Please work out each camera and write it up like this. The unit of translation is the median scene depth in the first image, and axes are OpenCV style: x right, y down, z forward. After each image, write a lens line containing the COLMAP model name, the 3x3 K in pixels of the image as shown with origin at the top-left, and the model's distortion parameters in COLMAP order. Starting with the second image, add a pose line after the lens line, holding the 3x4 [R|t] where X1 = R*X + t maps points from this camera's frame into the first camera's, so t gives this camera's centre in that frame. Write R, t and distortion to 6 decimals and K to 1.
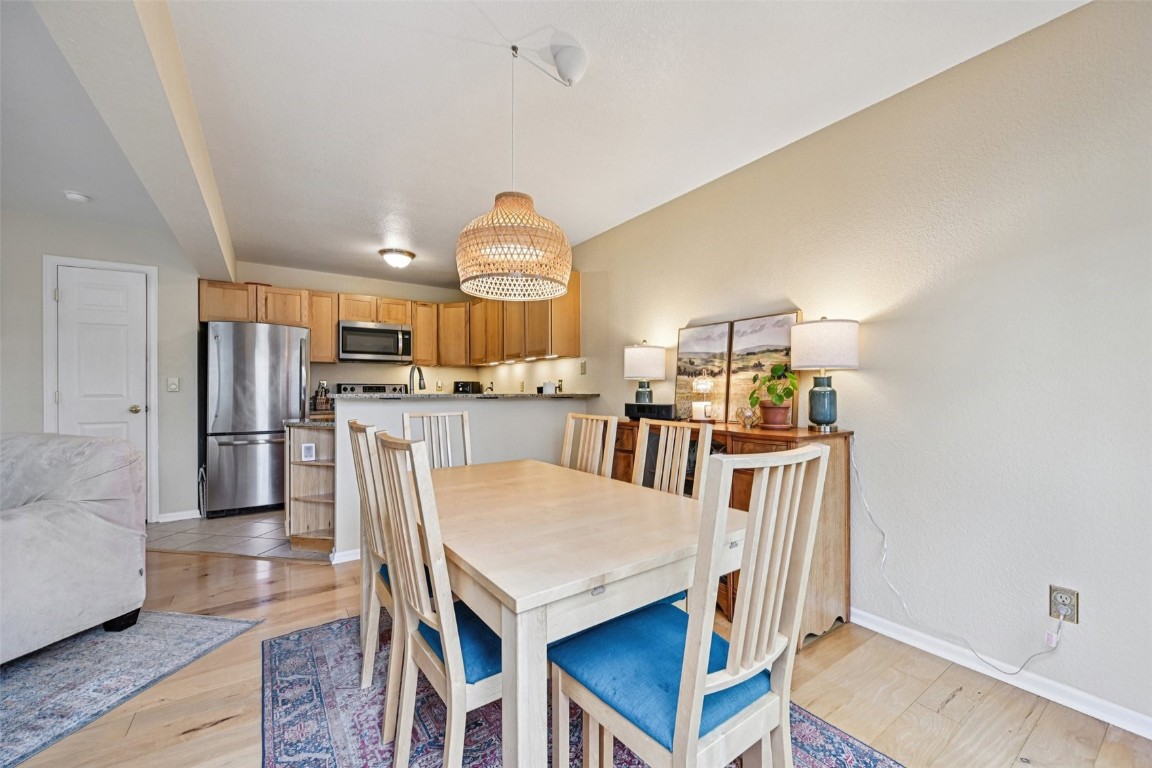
lens RADIAL K [[448.6, 0, 576.0], [0, 448.6, 387.3], [0, 0, 1]] dist [-0.002325, 0.000604]
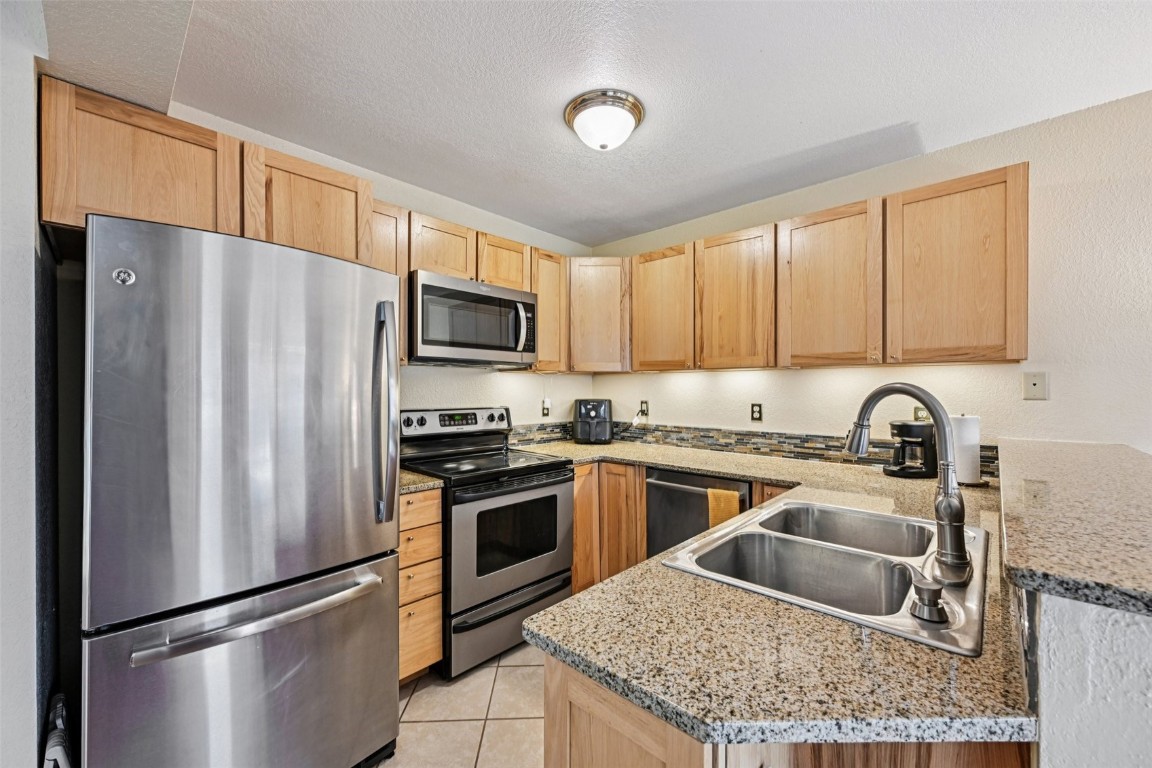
lens RADIAL K [[448.6, 0, 577.2], [0, 448.6, 388.4], [0, 0, 1]] dist [-0.002325, 0.000604]
pose [[0.975817, 0.001974, 0.218582, -0.820293], [-0.002731, 0.999991, 0.003161, -0.060215], [-0.218574, -0.003682, 0.975813, 0.930497]]
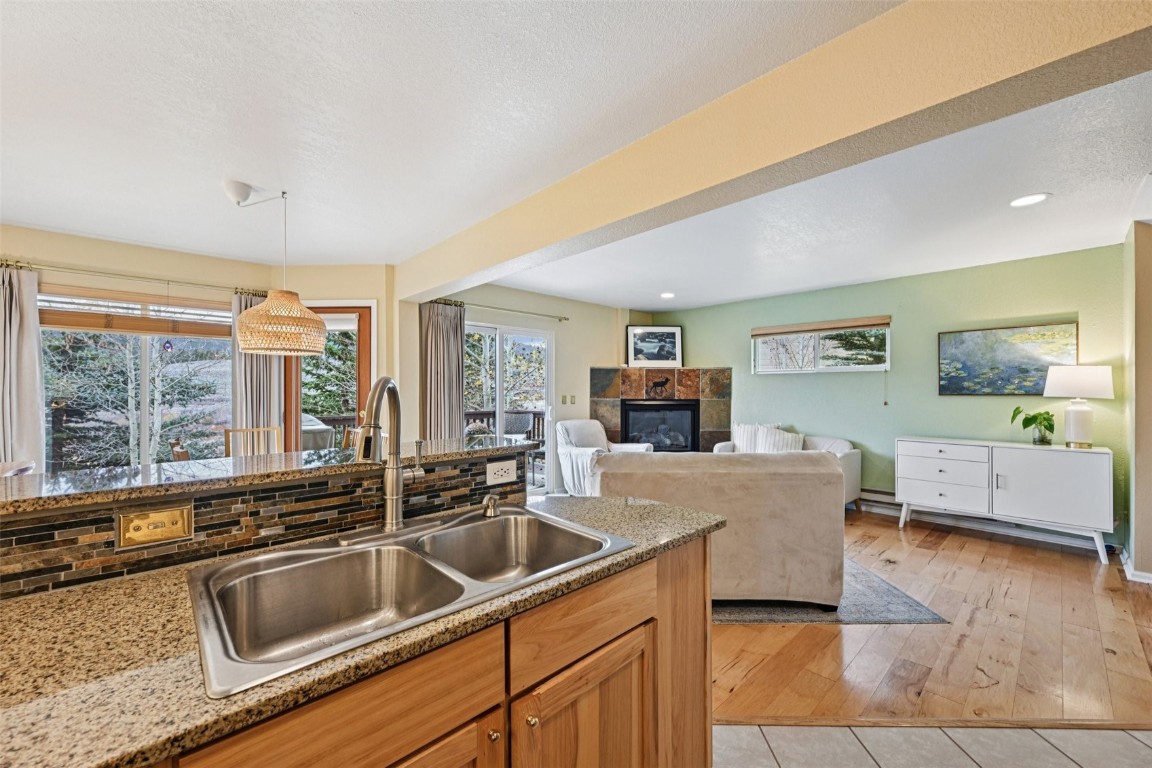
lens RADIAL K [[448.6, 0, 569.1], [0, 448.6, 388.9], [0, 0, 1]] dist [-0.002325, 0.000604]
pose [[-0.990858, -0.001898, -0.134895, -0.559098], [-0.000643, 0.999956, -0.009348, -0.050009], [0.134906, -0.009176, -0.990816, 1.662214]]
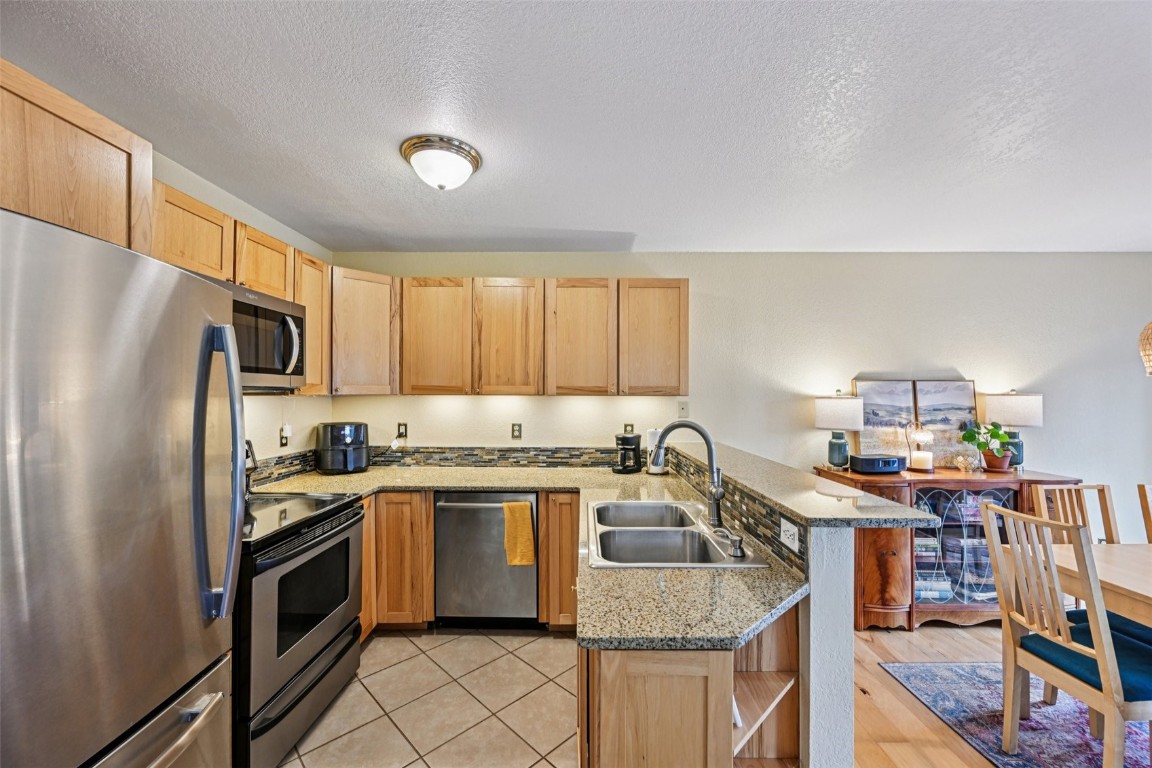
lens RADIAL K [[448.6, 0, 580.4], [0, 448.6, 389.9], [0, 0, 1]] dist [-0.002325, 0.000604]
pose [[0.573407, 0.011232, 0.819193, -1.077788], [-0.006227, 0.999937, -0.009352, -0.102480], [-0.819247, 0.000262, 0.573441, 1.006792]]
